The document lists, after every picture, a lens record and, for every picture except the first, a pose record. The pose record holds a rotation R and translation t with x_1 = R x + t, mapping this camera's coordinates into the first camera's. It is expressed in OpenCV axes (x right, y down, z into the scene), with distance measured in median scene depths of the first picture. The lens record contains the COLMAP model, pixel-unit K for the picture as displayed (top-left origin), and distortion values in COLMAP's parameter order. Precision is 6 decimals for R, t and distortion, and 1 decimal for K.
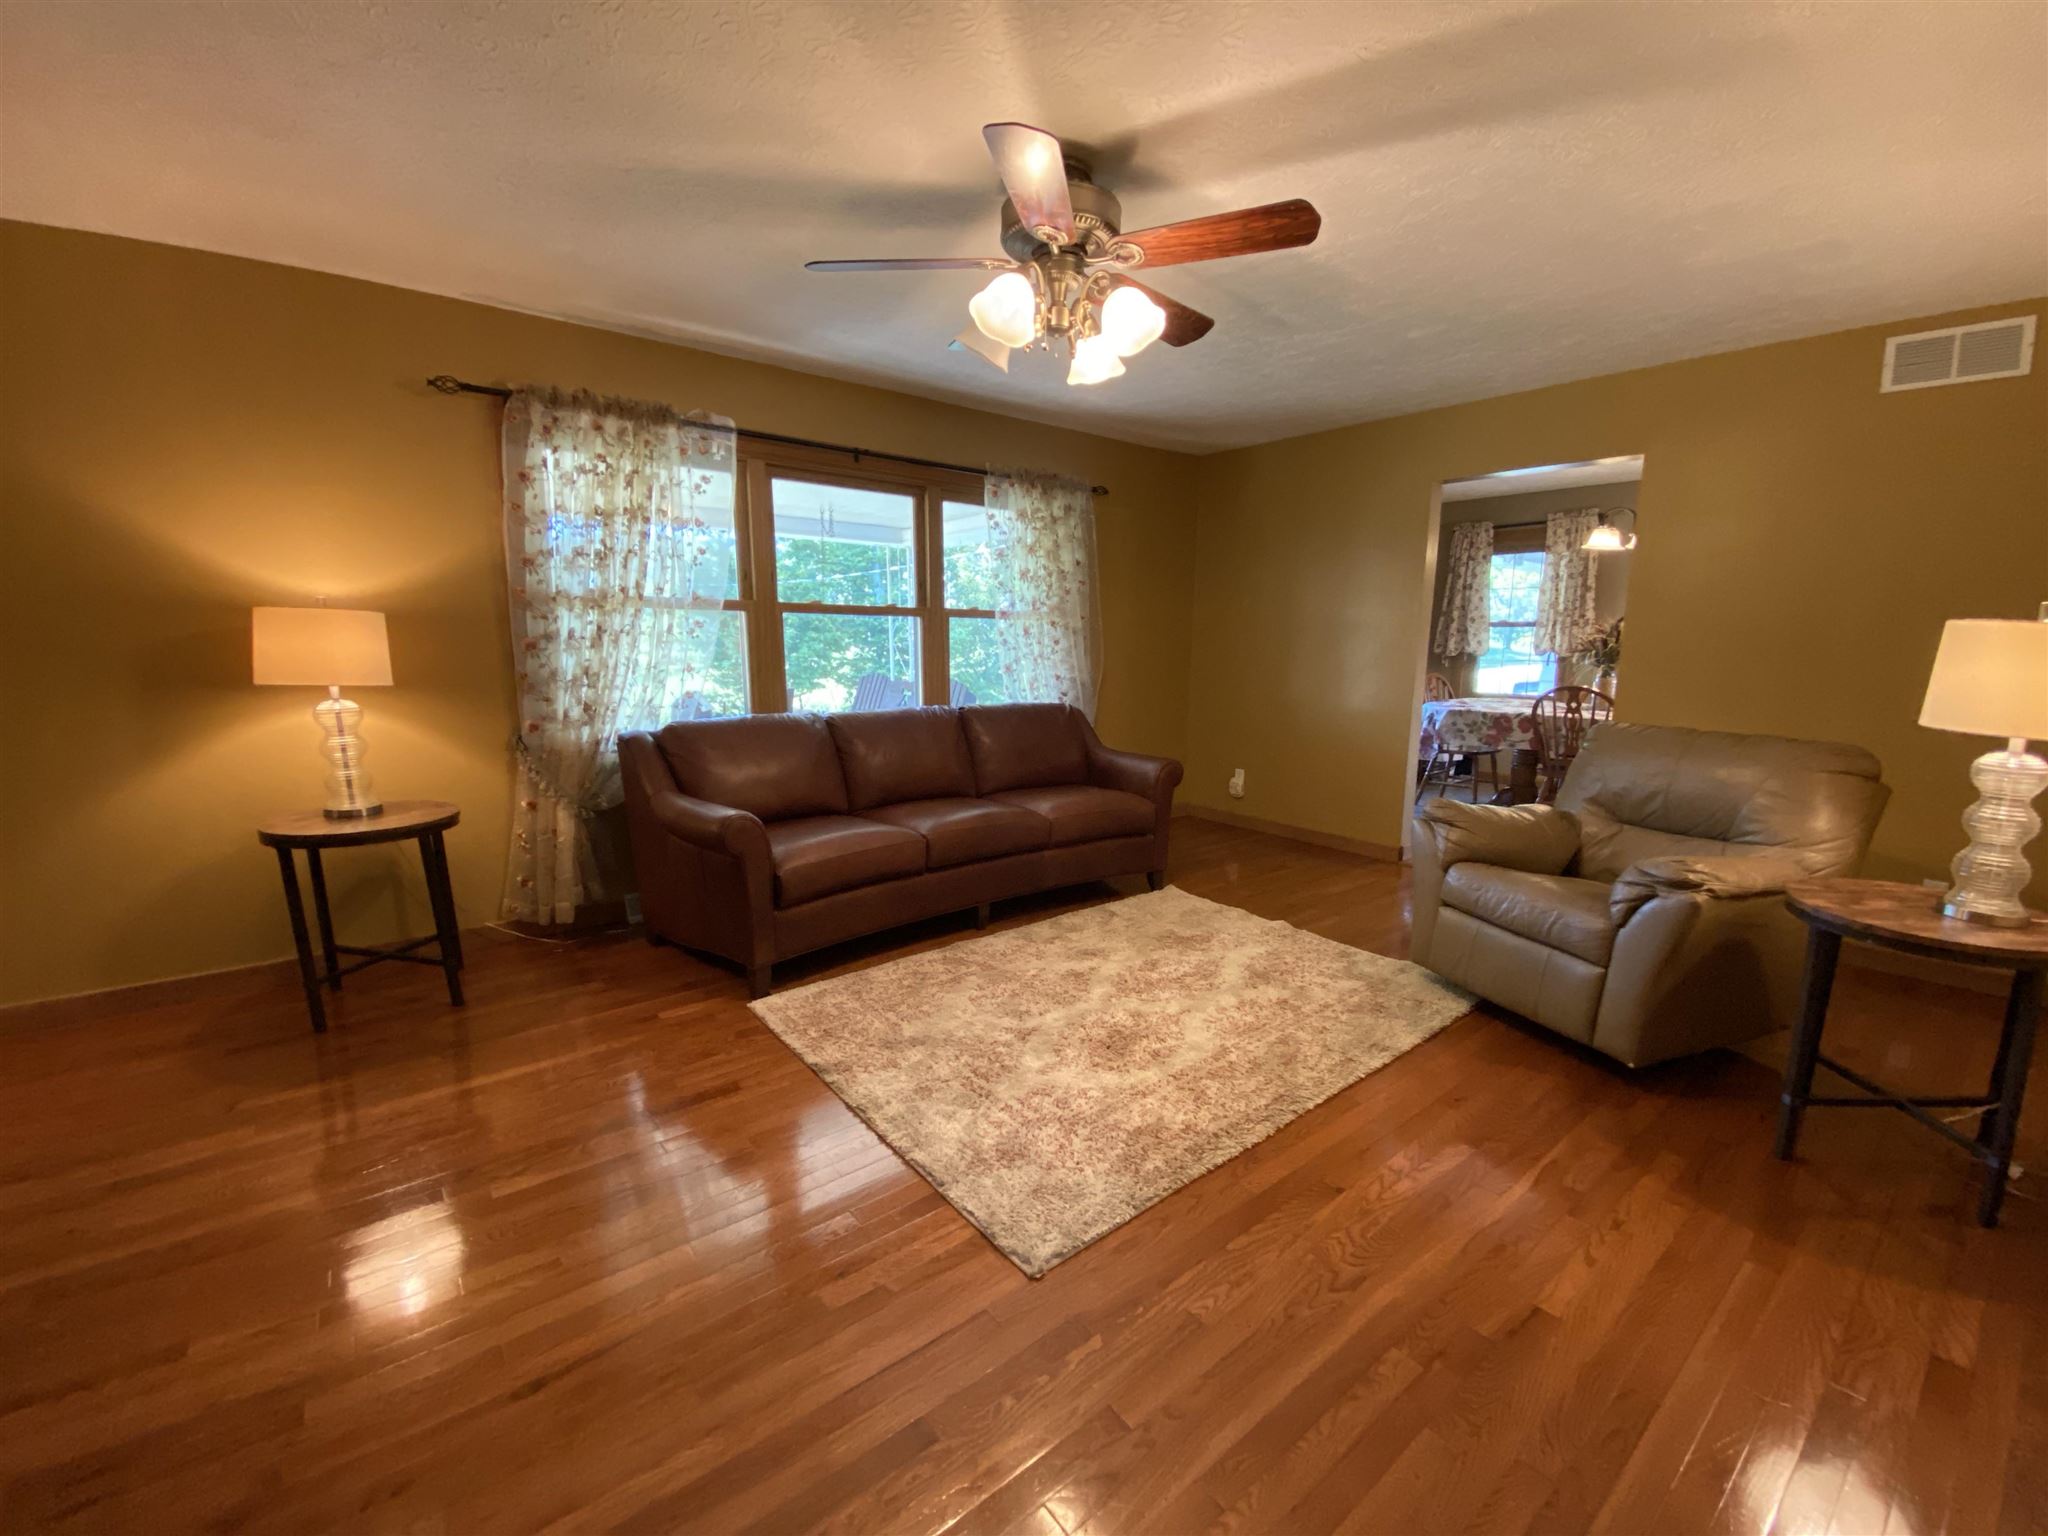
lens RADIAL K [[818.6, 0, 1032.3], [0, 818.6, 797.4], [0, 0, 1]] dist [0.002818, -0.018679]
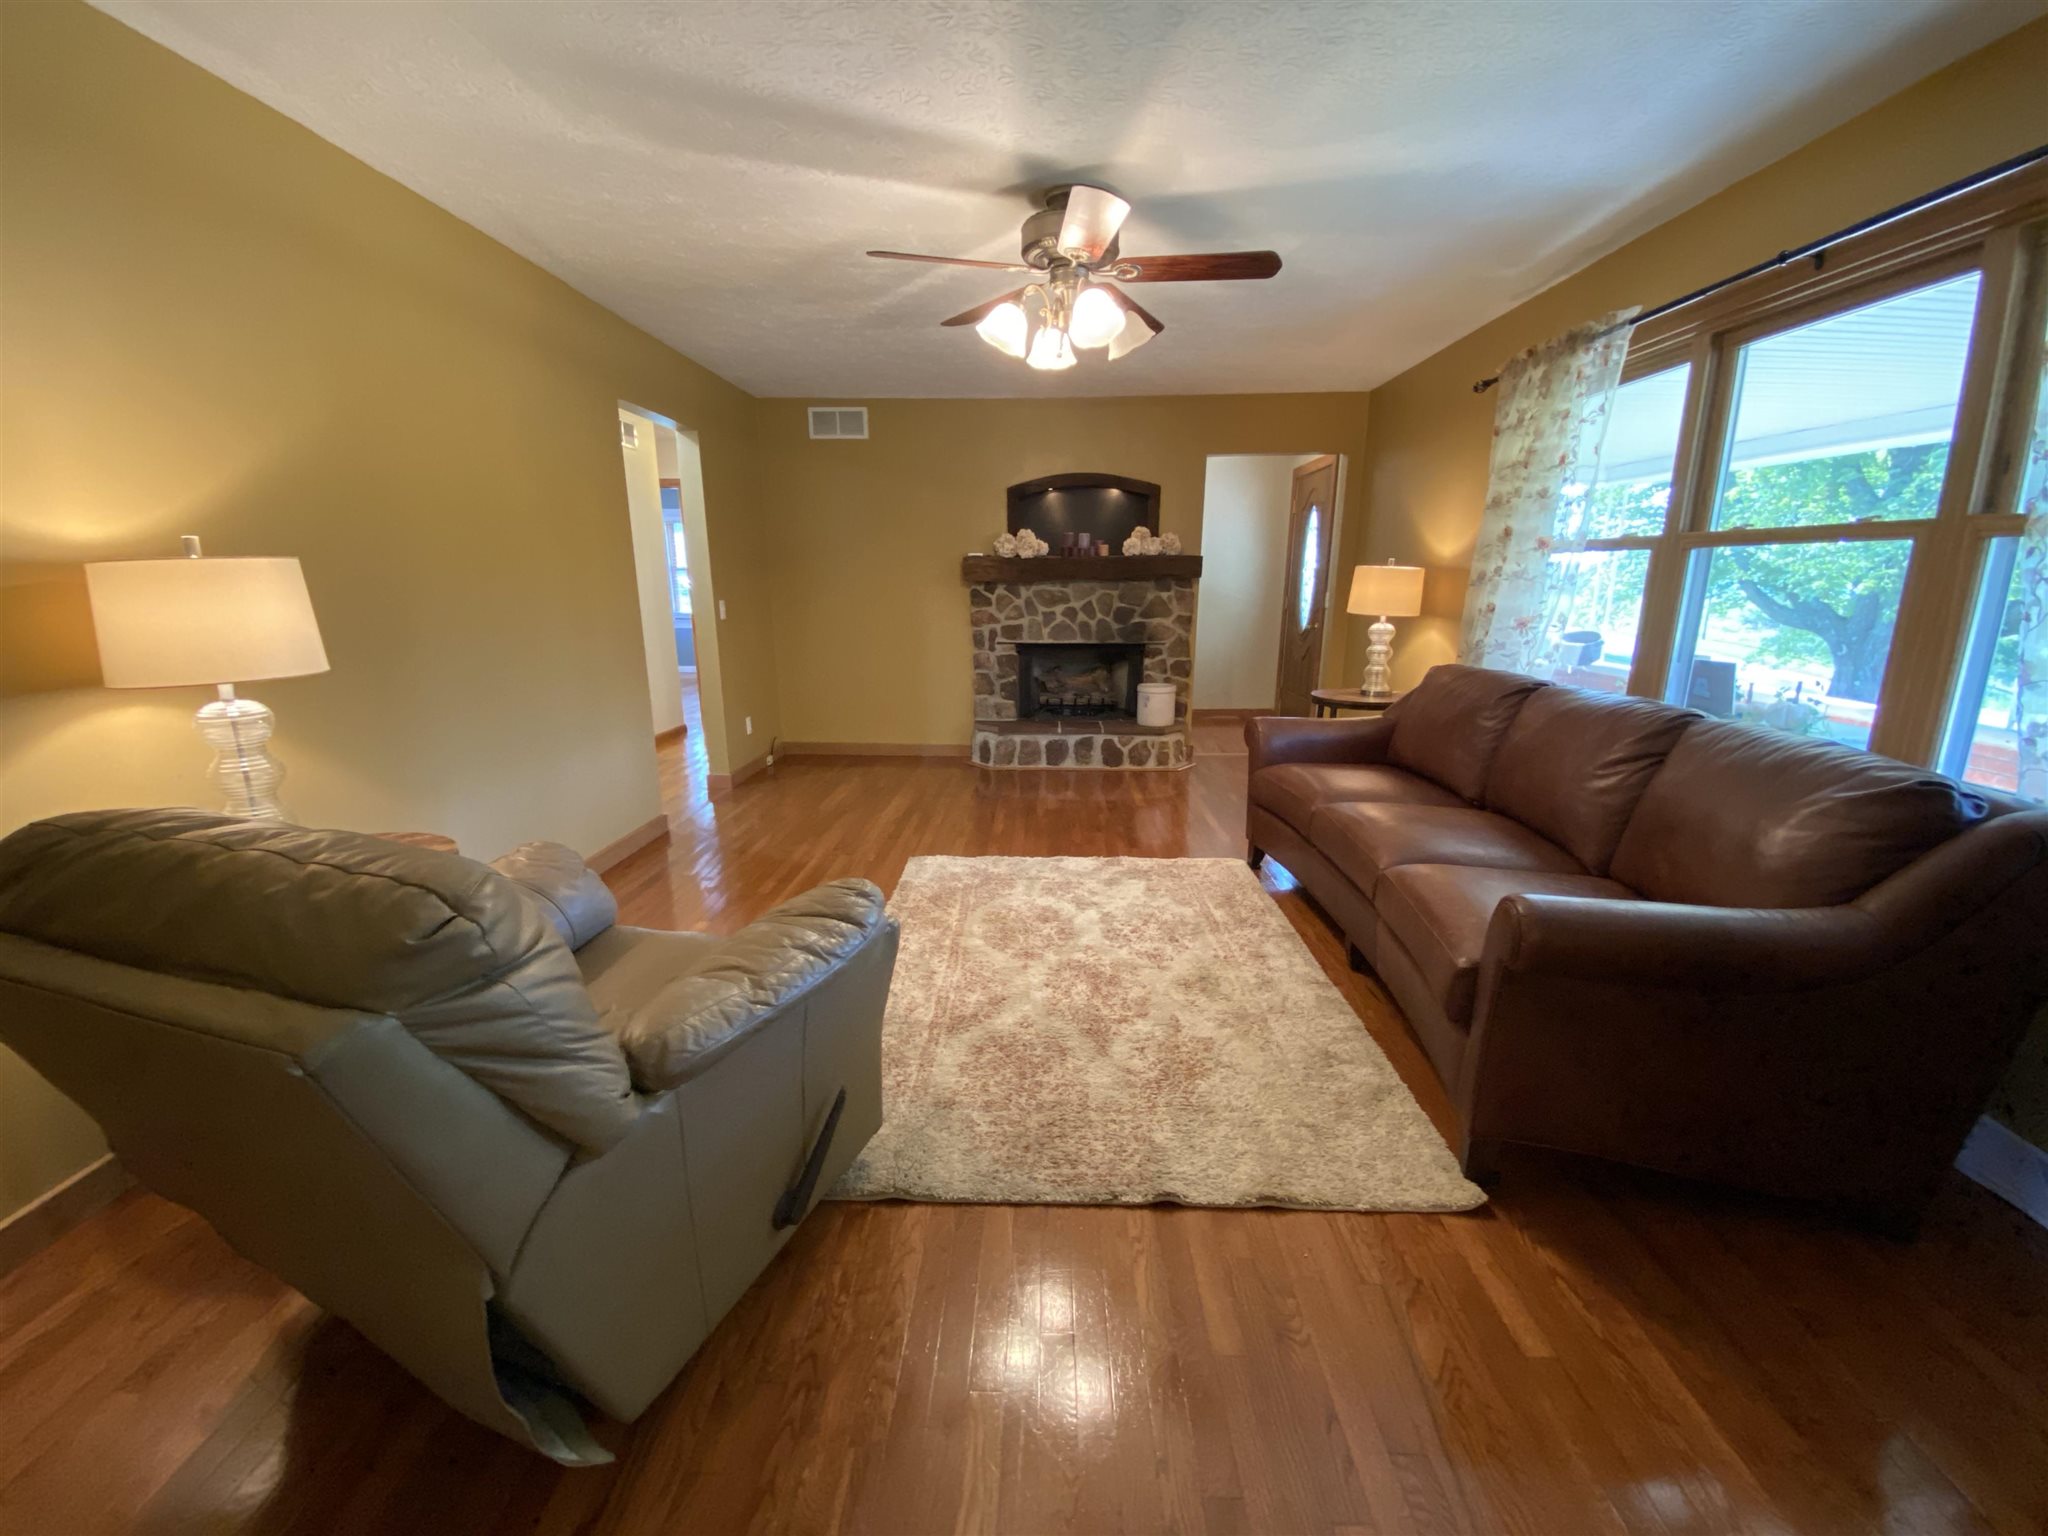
lens RADIAL K [[832.7, 0, 1021.9], [0, 832.7, 780.6], [0, 0, 1]] dist [0.020722, -0.020448]
pose [[-0.660724, 0.166645, -0.731897, 0.703938], [-0.148683, 0.926671, 0.345217, -0.231208], [0.735756, 0.336914, -0.587497, 1.207005]]
